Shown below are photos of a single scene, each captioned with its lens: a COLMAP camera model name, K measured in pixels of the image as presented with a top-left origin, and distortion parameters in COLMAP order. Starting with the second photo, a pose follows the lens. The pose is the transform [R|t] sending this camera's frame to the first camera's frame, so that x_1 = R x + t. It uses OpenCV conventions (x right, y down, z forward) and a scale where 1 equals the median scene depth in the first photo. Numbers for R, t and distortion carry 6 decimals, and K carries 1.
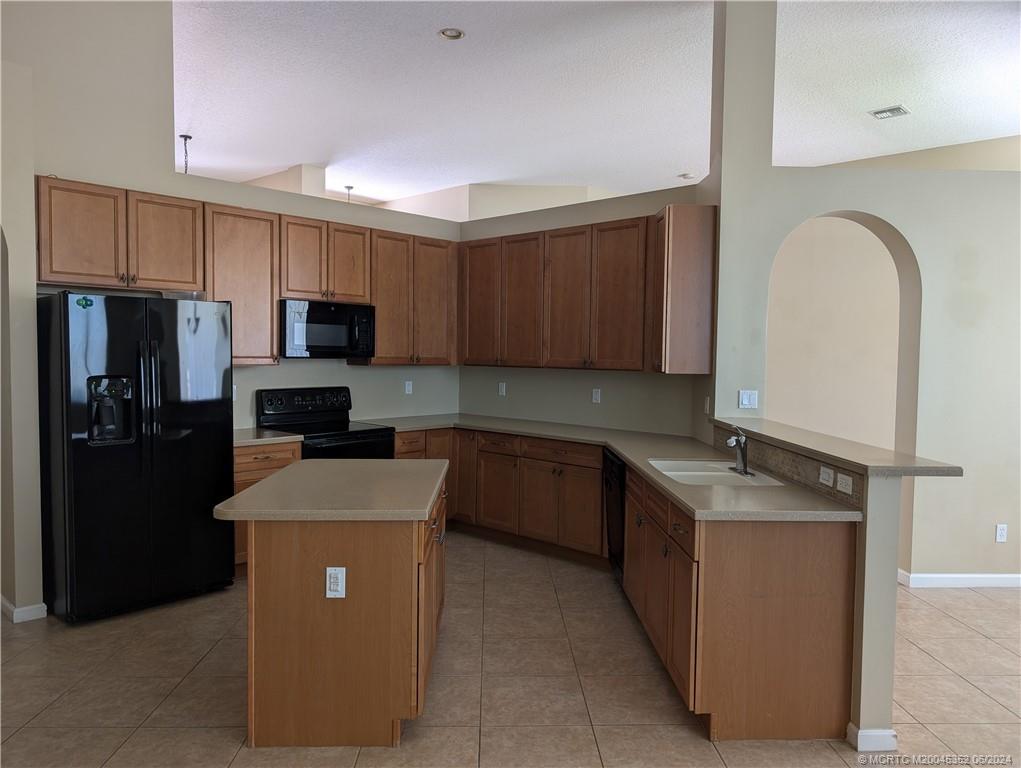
lens RADIAL K [[702.0, 0, 508.7], [0, 702.0, 385.8], [0, 0, 1]] dist [0.000632, -0.003171]
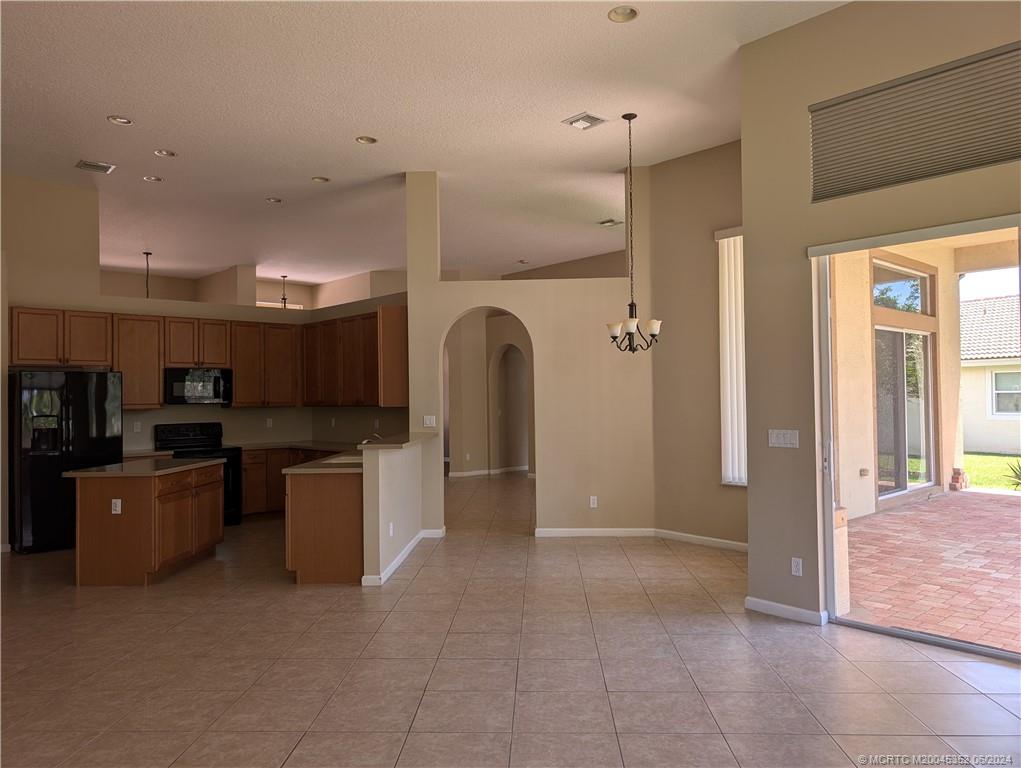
lens RADIAL K [[702.0, 0, 513.1], [0, 702.0, 387.7], [0, 0, 1]] dist [0.000632, -0.003171]
pose [[0.997301, -0.027738, -0.067973, 0.583348], [0.023272, 0.997572, -0.065633, 0.047084], [0.069629, 0.063874, 0.995526, -0.555965]]
